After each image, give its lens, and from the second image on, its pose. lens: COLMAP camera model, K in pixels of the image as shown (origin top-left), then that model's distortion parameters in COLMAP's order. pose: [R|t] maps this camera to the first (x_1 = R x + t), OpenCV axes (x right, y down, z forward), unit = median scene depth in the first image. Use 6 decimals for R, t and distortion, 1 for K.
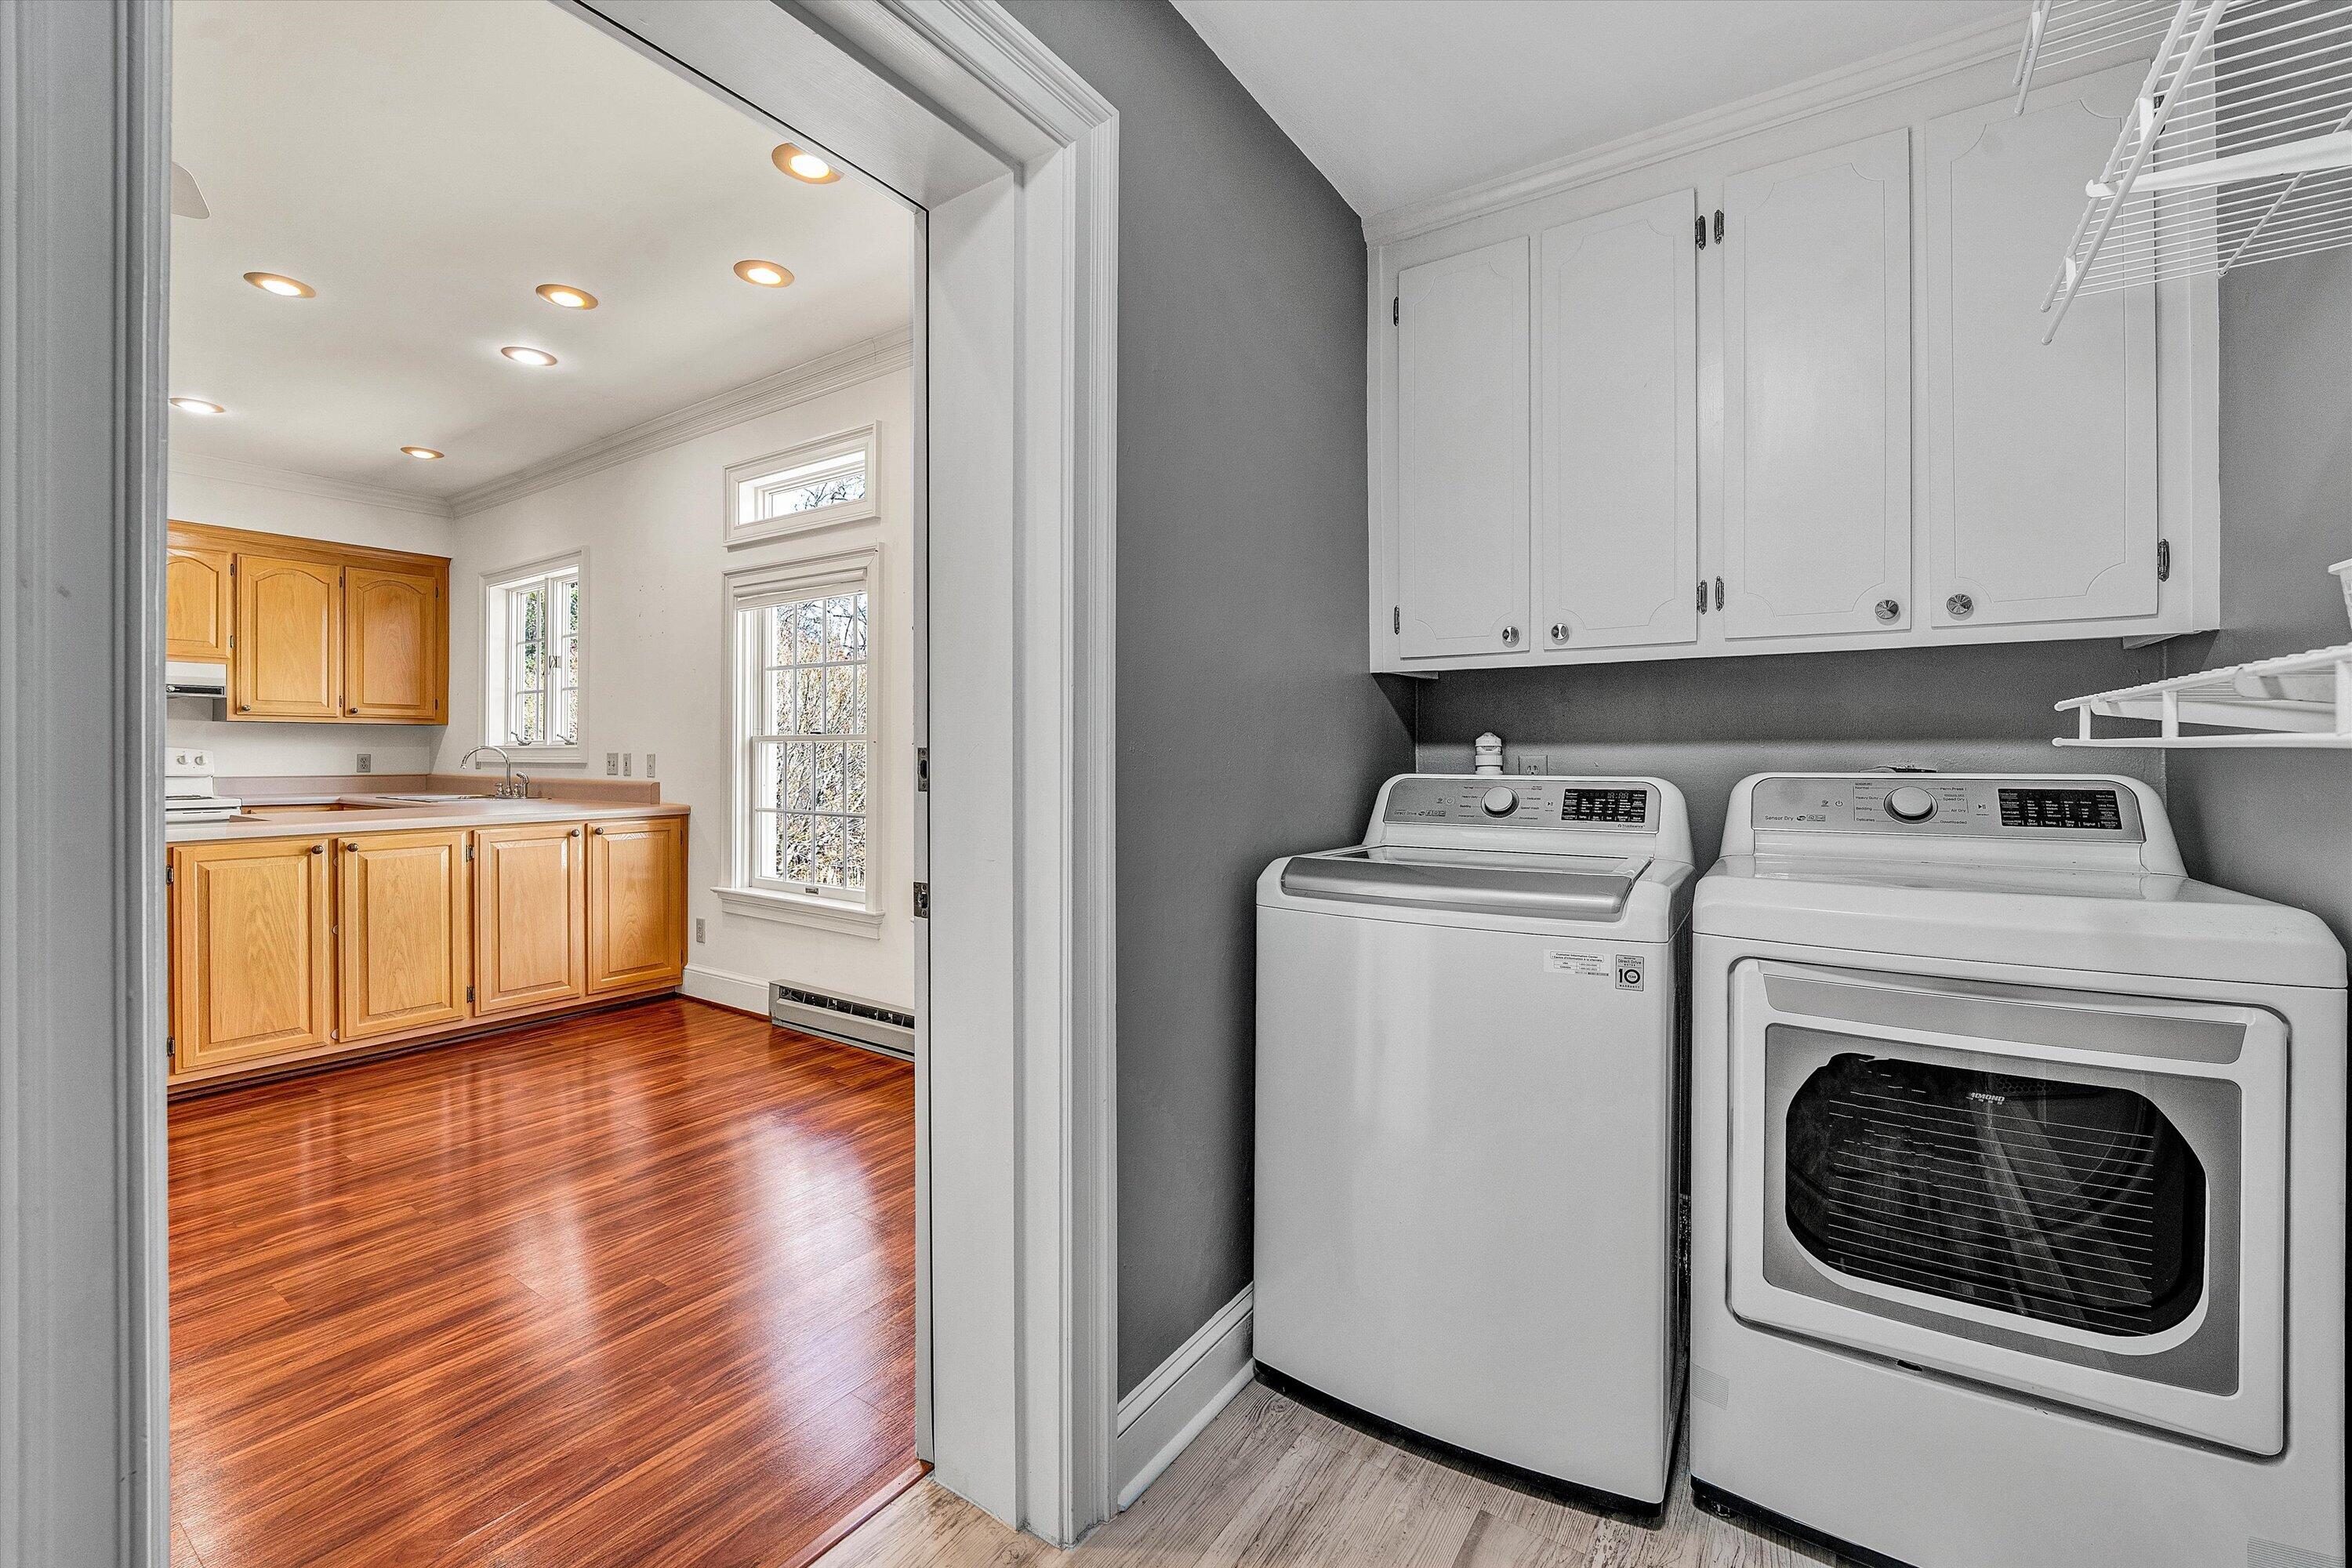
lens RADIAL K [[989.7, 0, 1183.4], [0, 989.7, 762.5], [0, 0, 1]] dist [-0.004108, -0.000318]
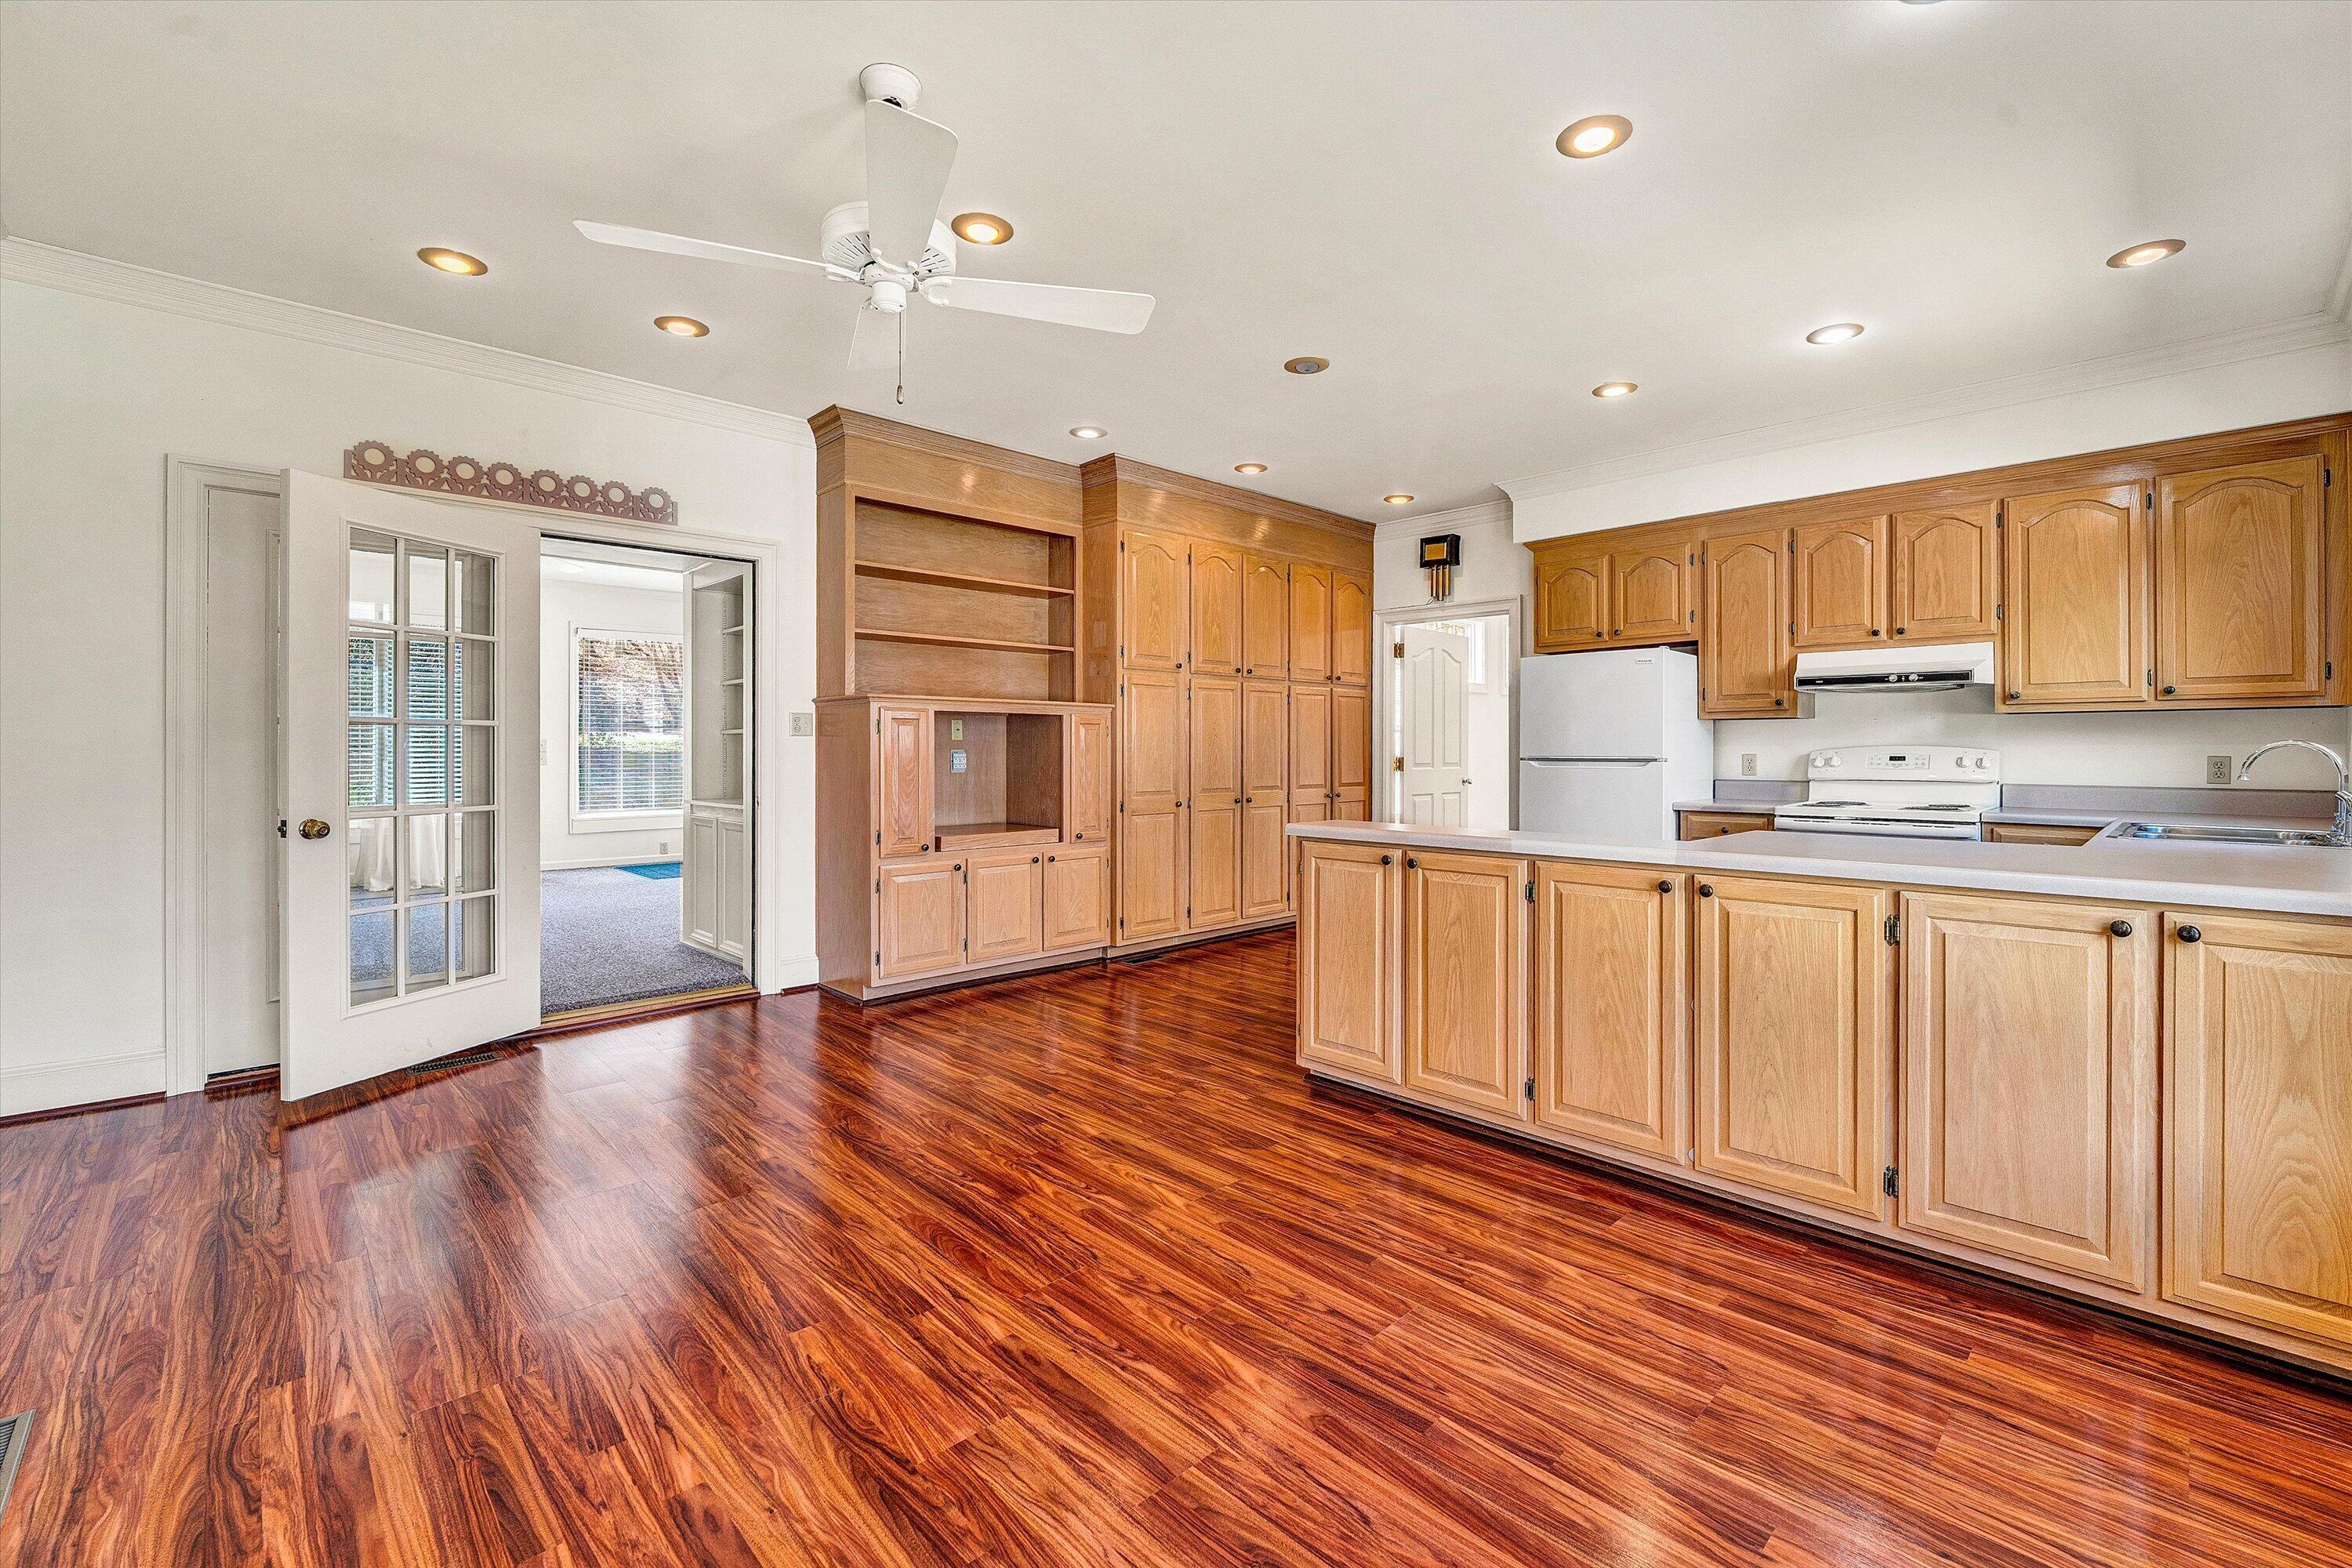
lens RADIAL K [[989.7, 0, 1204.3], [0, 989.7, 749.4], [0, 0, 1]] dist [-0.004108, -0.000318]
pose [[-0.198239, -0.004139, -0.980145, -0.083166], [-0.010530, 0.999942, -0.002093, -0.005536], [0.980097, 0.009906, -0.198271, 0.650384]]
